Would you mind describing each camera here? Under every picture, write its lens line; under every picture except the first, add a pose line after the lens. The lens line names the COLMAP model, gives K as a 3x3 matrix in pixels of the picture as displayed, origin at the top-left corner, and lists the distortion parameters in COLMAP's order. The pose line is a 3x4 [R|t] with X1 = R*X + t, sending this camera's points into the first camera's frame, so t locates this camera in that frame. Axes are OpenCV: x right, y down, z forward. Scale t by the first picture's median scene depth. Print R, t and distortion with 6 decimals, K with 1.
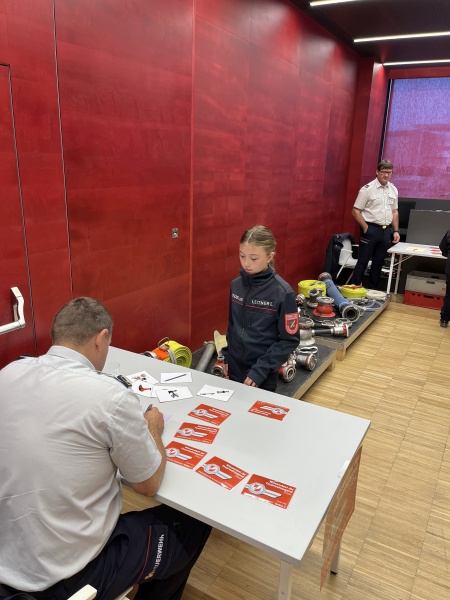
lens RADIAL K [[455.0, 0, 222.6], [0, 455.0, 299.2], [0, 0, 1]] dist [0.095772, -0.134524]
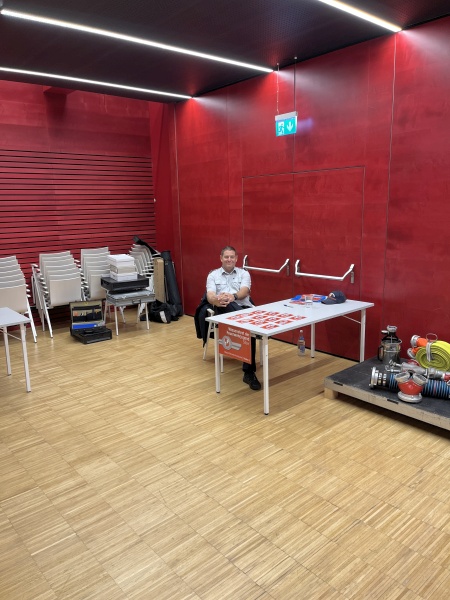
lens RADIAL K [[455.0, 0, 222.6], [0, 455.0, 299.2], [0, 0, 1]] dist [0.095772, -0.134524]
pose [[-0.312758, 0.173720, -0.933811, 1.614262], [-0.257905, 0.930665, 0.259514, -0.248696], [0.914149, 0.322000, -0.246269, 0.929360]]
